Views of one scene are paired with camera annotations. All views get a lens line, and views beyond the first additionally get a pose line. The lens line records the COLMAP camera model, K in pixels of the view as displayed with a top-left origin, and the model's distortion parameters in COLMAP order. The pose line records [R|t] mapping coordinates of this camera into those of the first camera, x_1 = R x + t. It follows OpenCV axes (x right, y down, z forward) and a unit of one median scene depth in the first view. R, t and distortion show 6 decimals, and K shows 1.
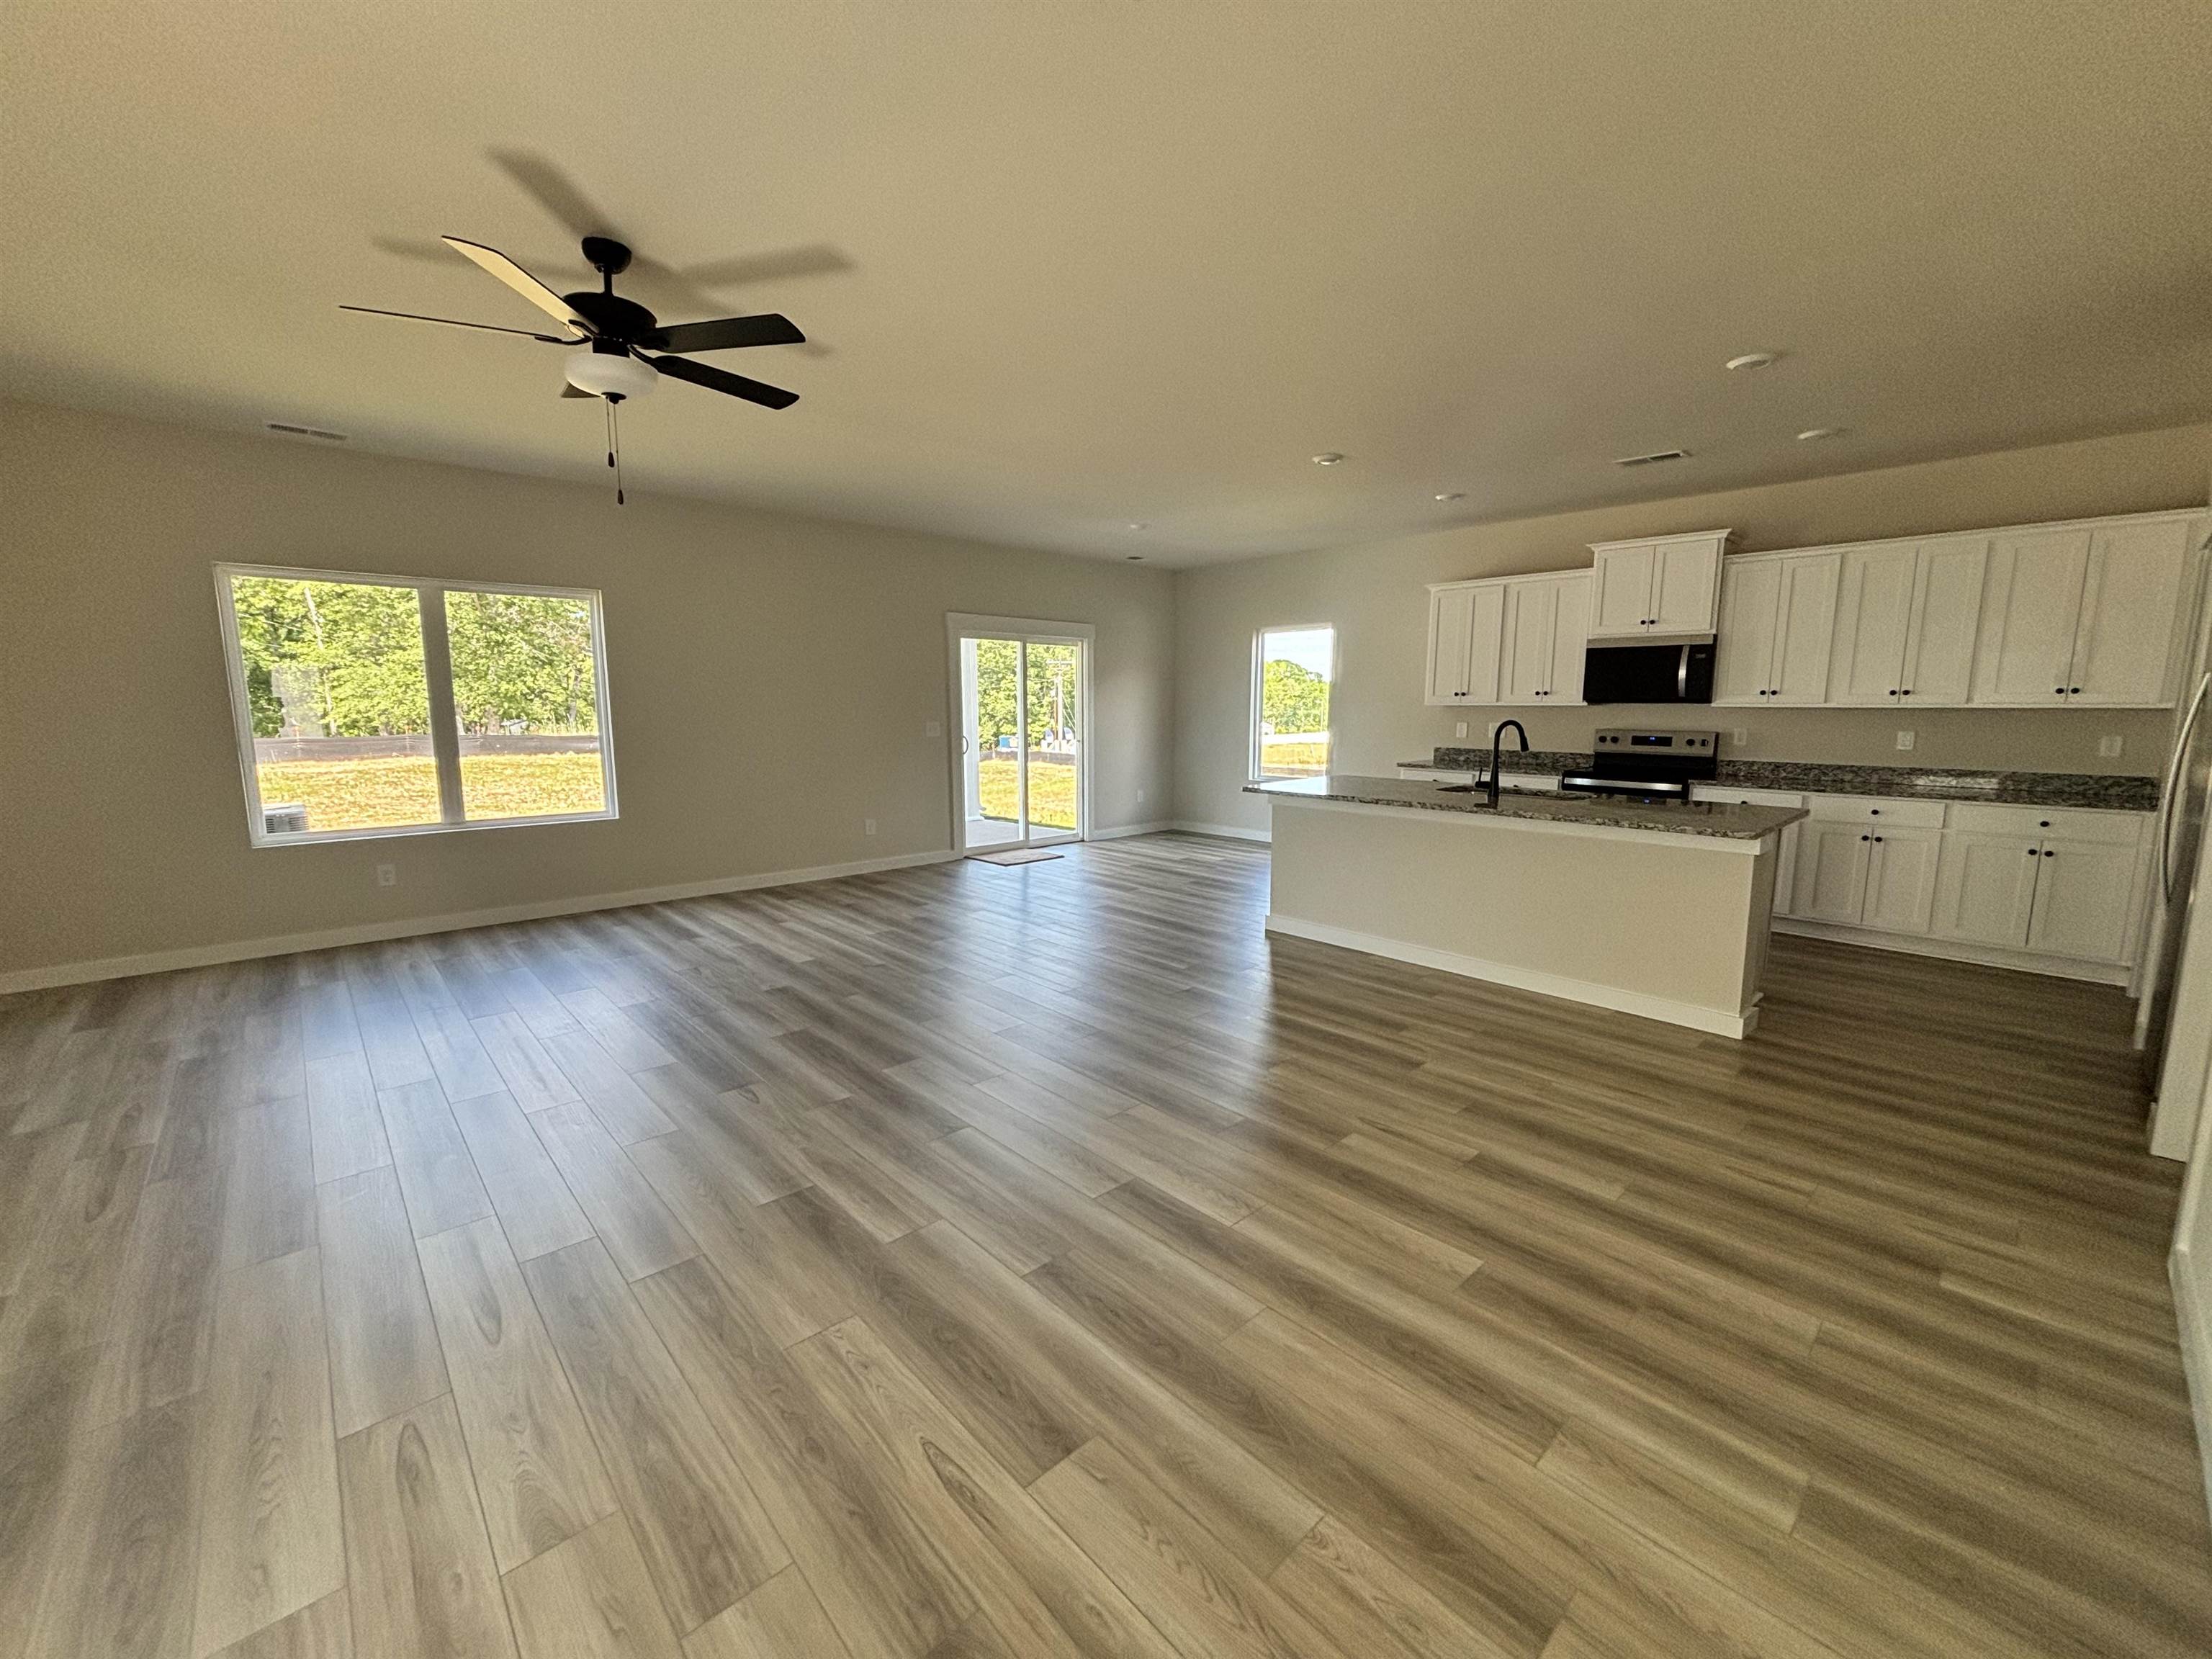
lens RADIAL K [[885.7, 0, 1106.0], [0, 885.7, 829.5], [0, 0, 1]] dist [-0.001188, 0.000312]
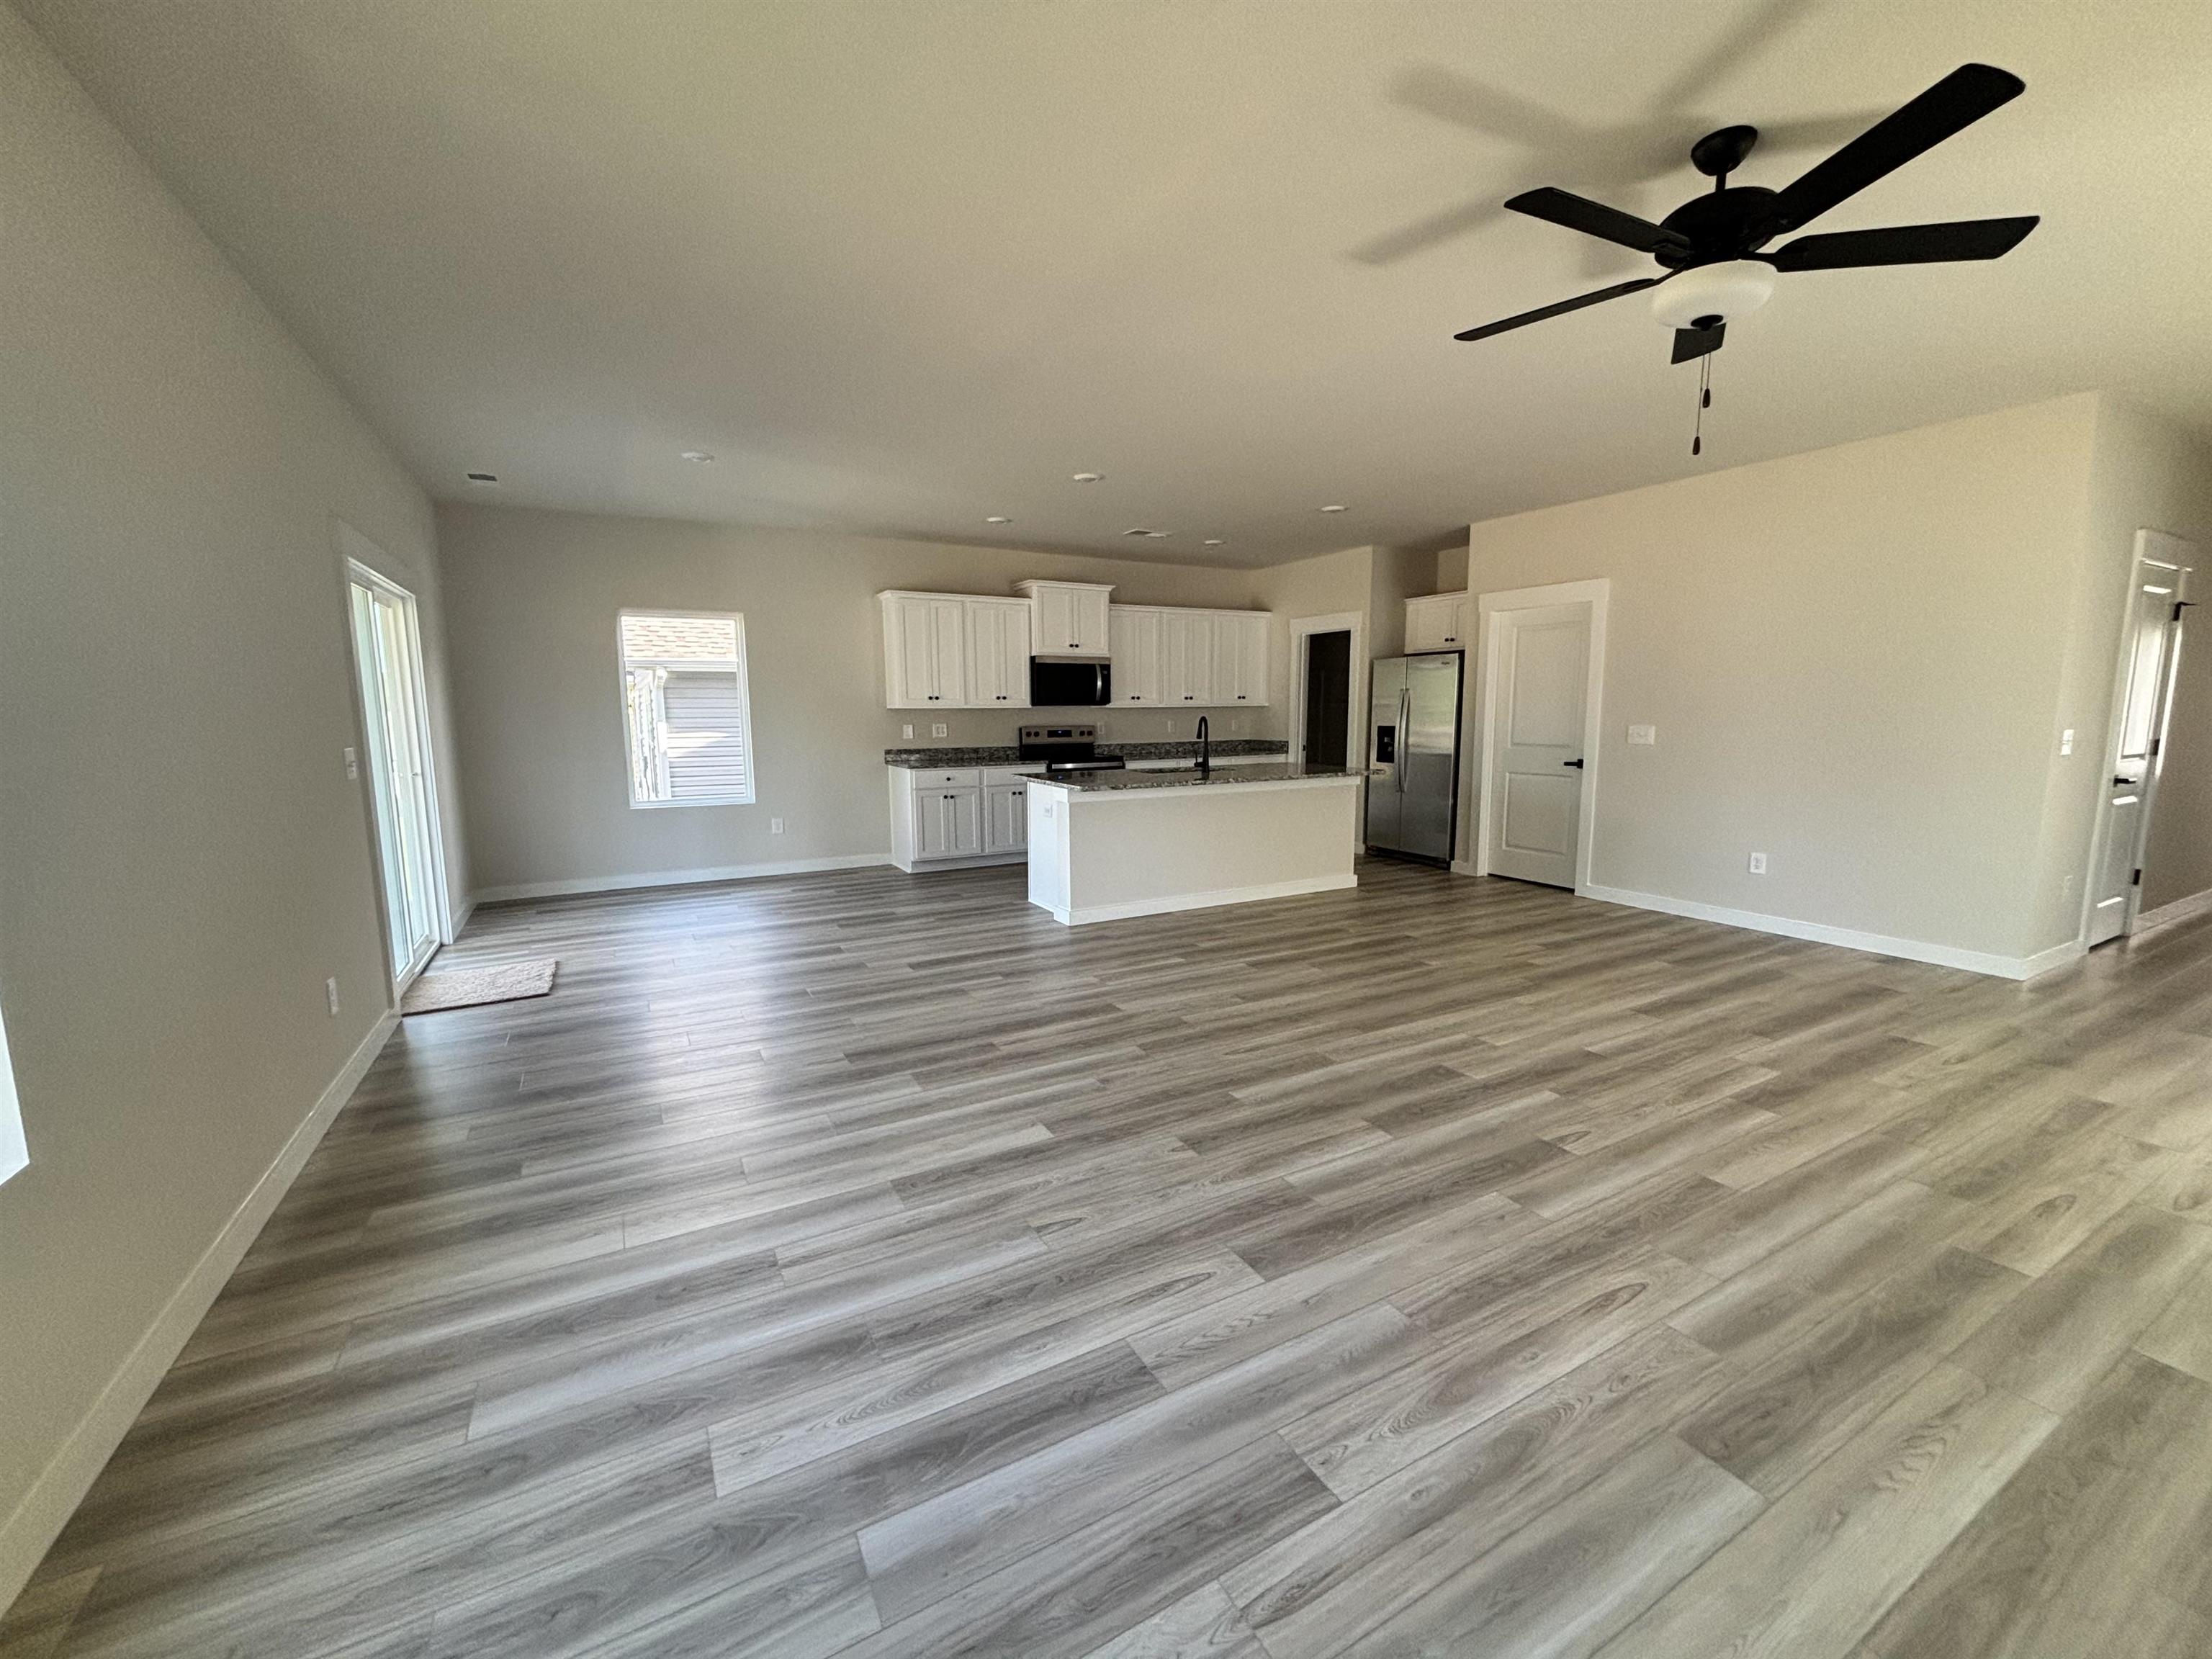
lens RADIAL K [[904.0, 0, 1106.0], [0, 904.0, 829.5], [0, 0, 1]] dist [0.001975, 0.000322]
pose [[0.228374, -0.129301, 0.964949, -0.827353], [0.148388, 0.984184, 0.096759, -0.095062], [-0.962199, 0.121089, 0.243949, 0.740335]]
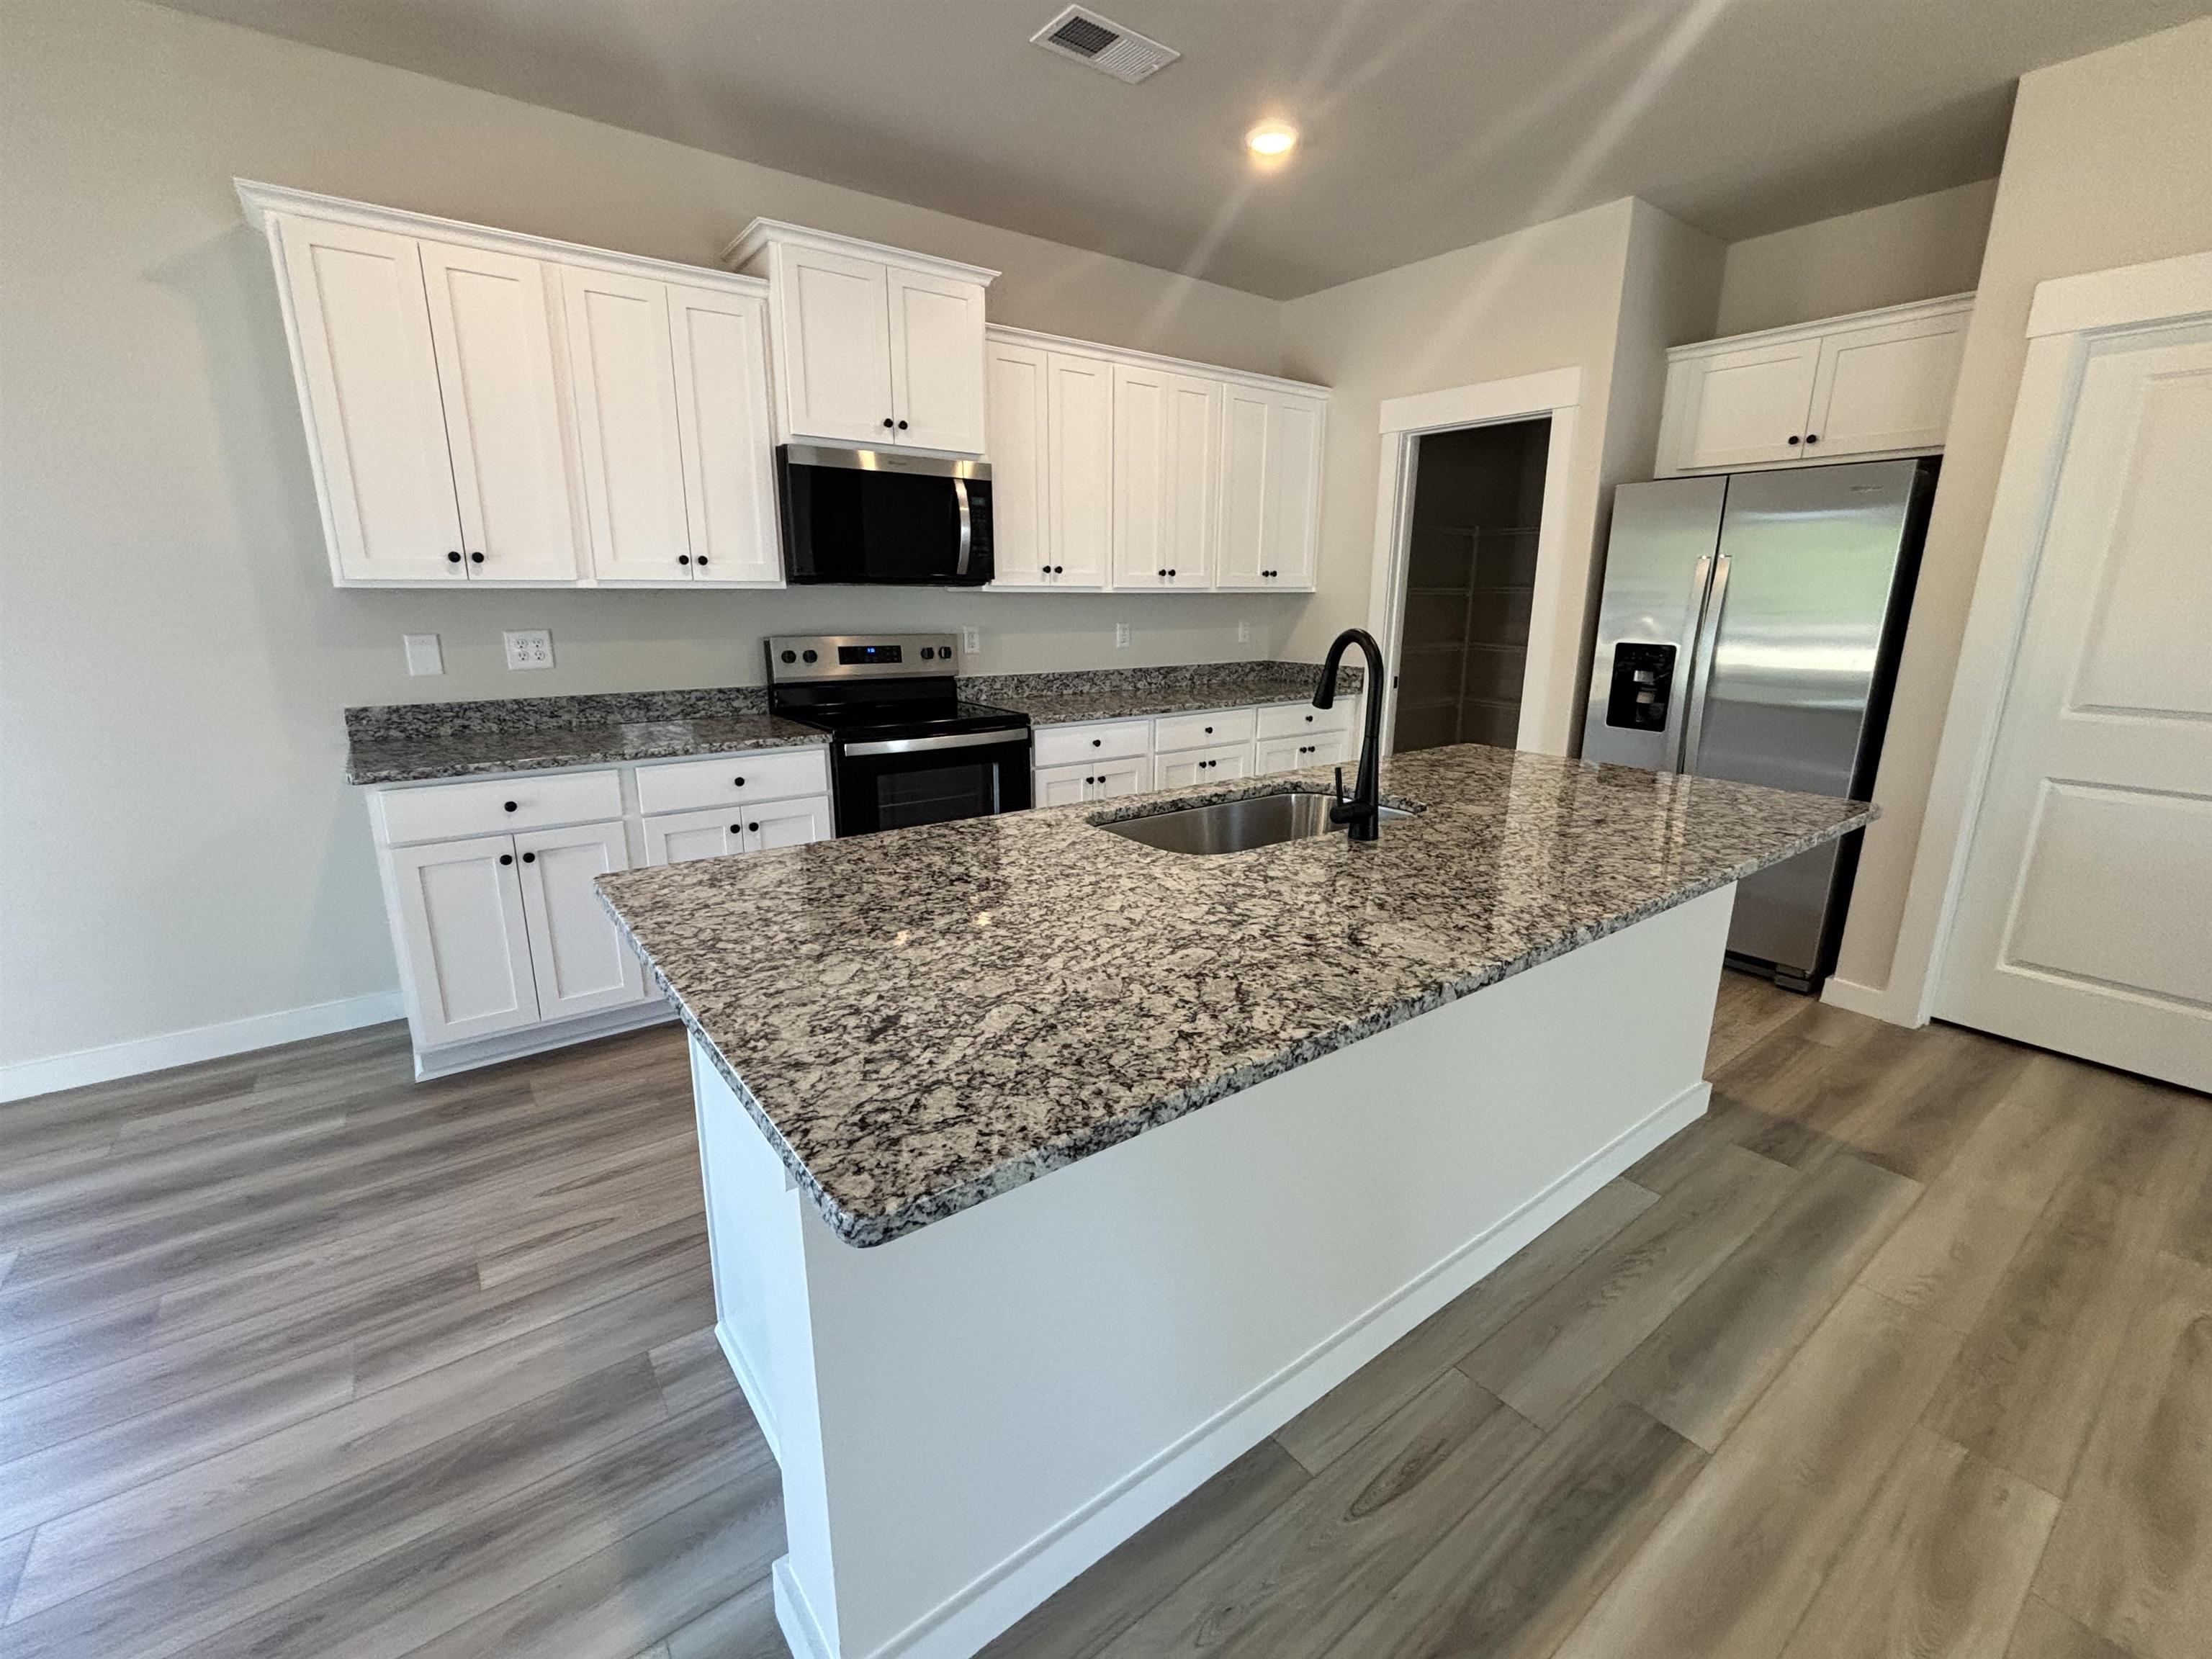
lens RADIAL K [[954.2, 0, 1106.0], [0, 954.2, 829.5], [0, 0, 1]] dist [0.000560, 0.000058]
pose [[0.096353, -0.237566, 0.966581, 0.040099], [0.138302, 0.964874, 0.223360, -0.128074], [-0.985692, 0.112158, 0.125824, 0.947978]]
